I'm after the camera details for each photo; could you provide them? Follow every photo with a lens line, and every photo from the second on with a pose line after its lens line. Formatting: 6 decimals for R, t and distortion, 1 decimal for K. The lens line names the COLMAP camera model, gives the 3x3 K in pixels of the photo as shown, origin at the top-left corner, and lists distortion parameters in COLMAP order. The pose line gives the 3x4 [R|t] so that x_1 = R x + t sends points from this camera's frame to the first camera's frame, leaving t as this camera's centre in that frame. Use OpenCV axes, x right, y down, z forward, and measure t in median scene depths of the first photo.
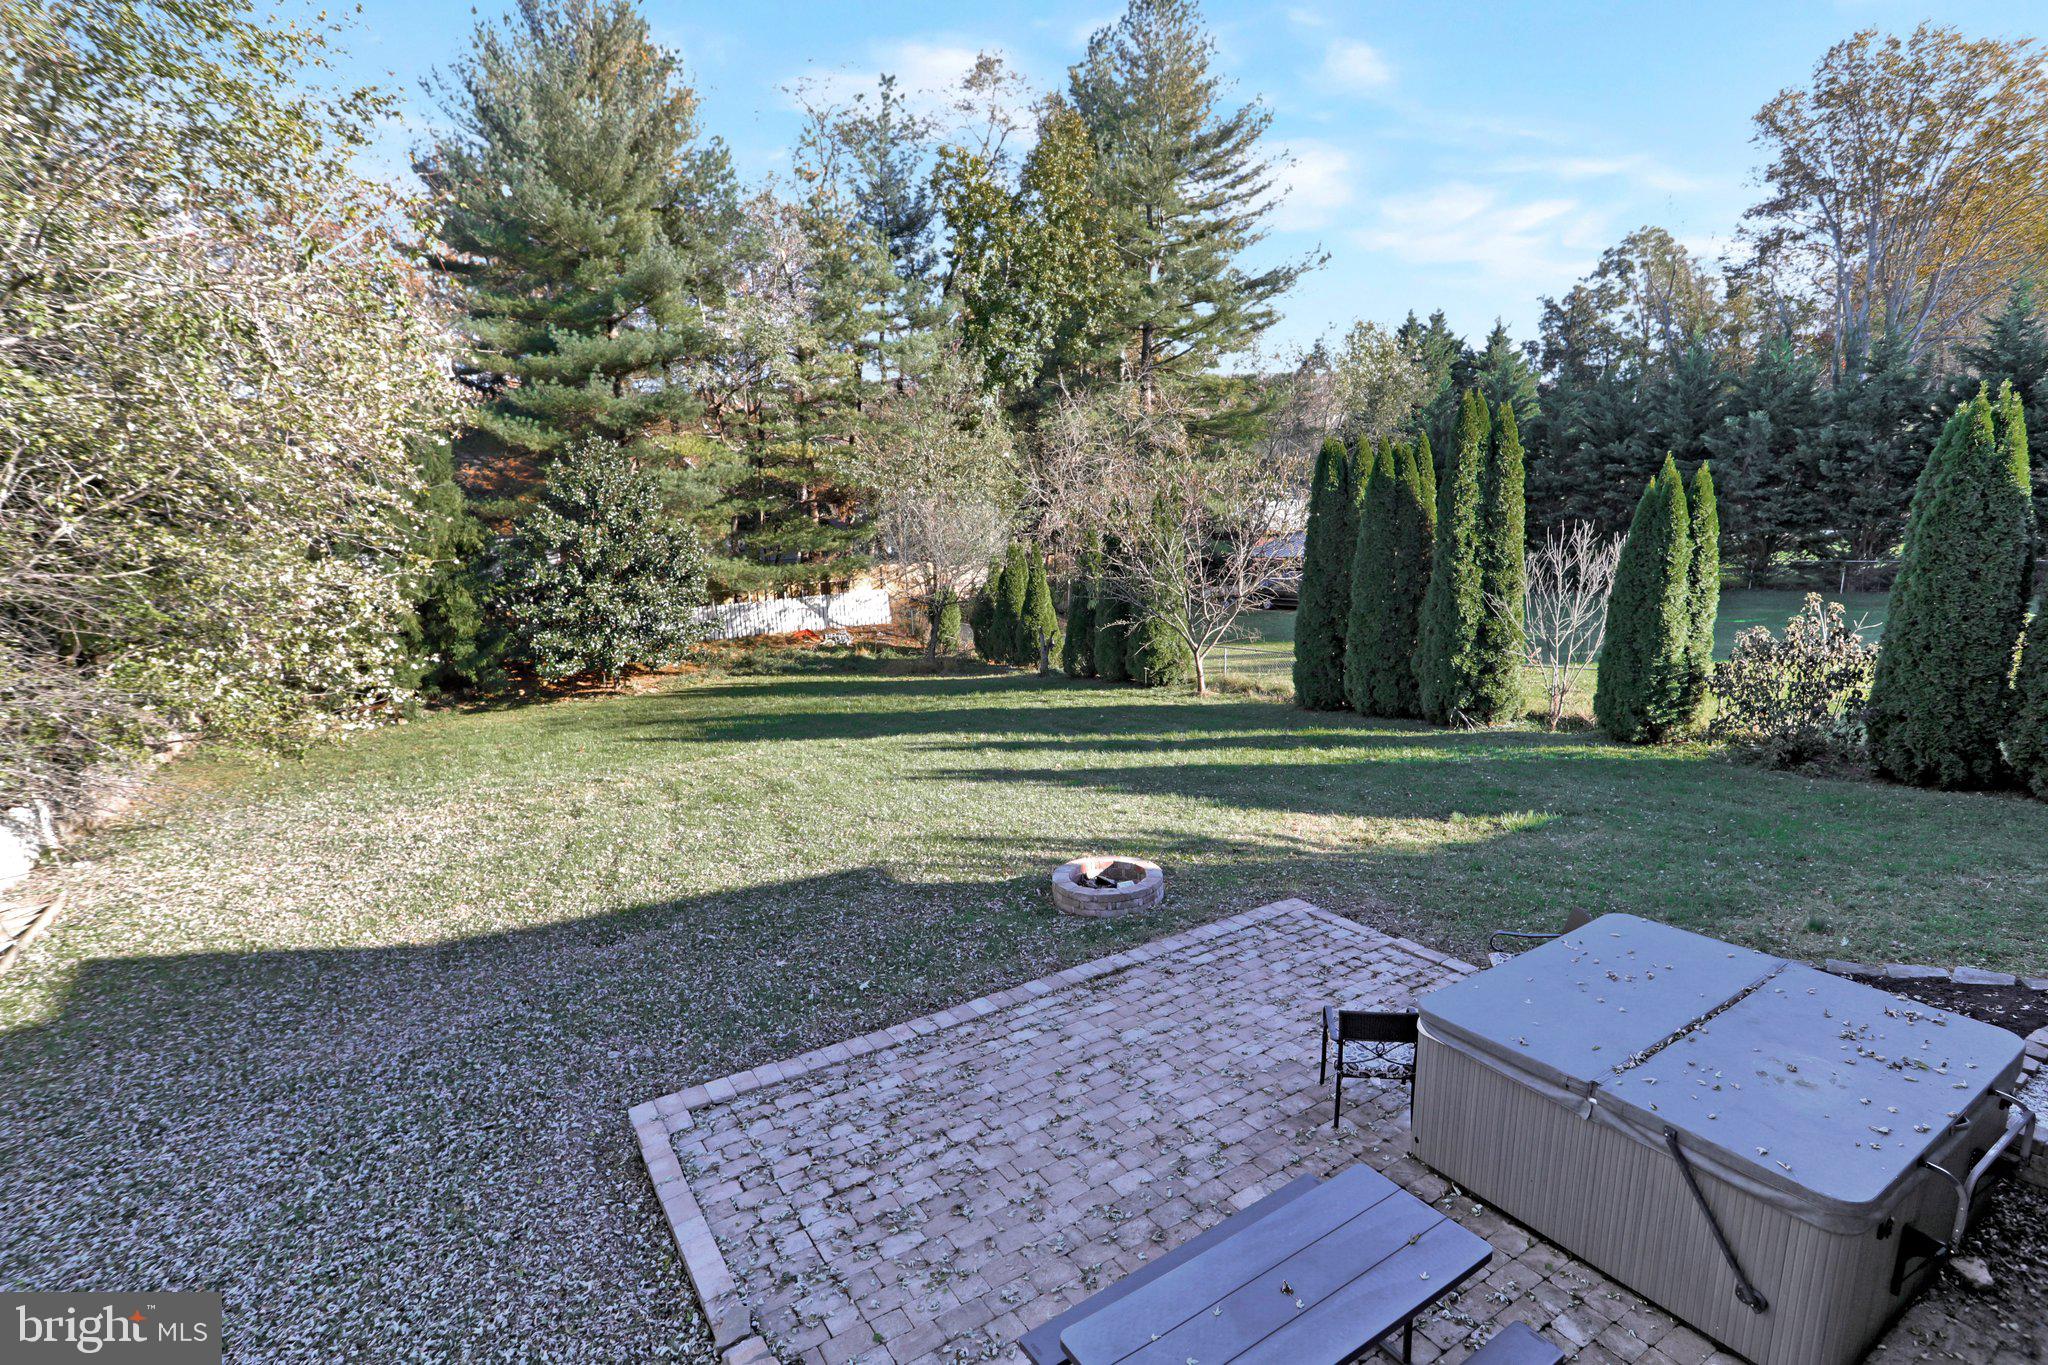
lens RADIAL K [[1009.8, 0, 1039.0], [0, 1009.8, 731.6], [0, 0, 1]] dist [-0.077698, 0.030879]
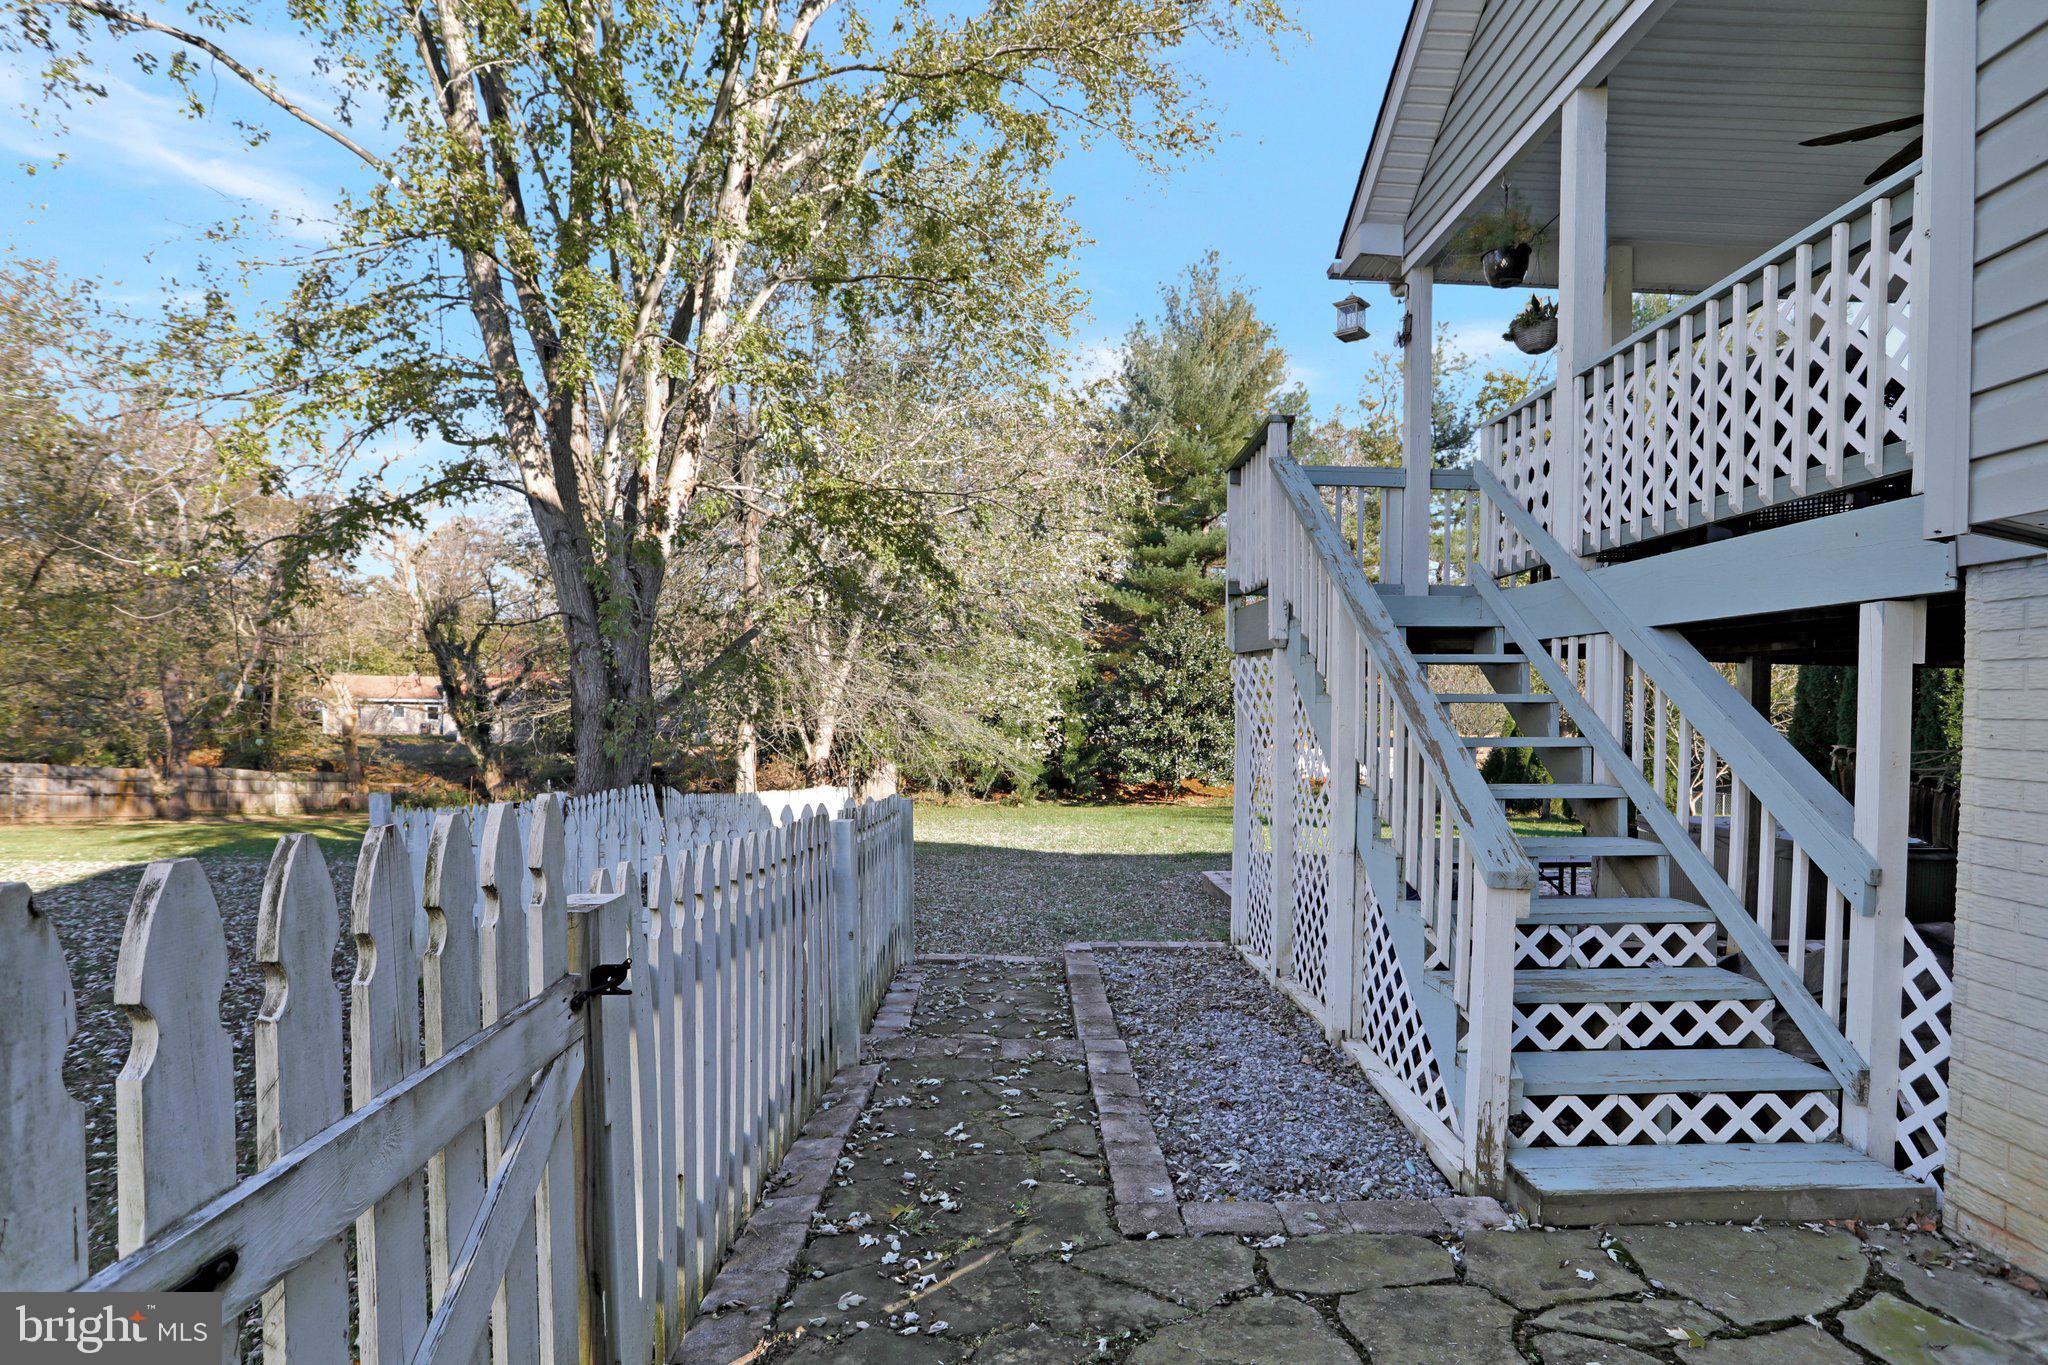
lens RADIAL K [[1009.8, 0, 1039.0], [0, 1009.8, 731.6], [0, 0, 1]] dist [-0.077698, 0.030879]
pose [[0.866796, 0.059563, -0.495093, 0.051622], [-0.156597, 0.975128, -0.156851, 0.101421], [0.473436, 0.213487, 0.854565, -0.187322]]
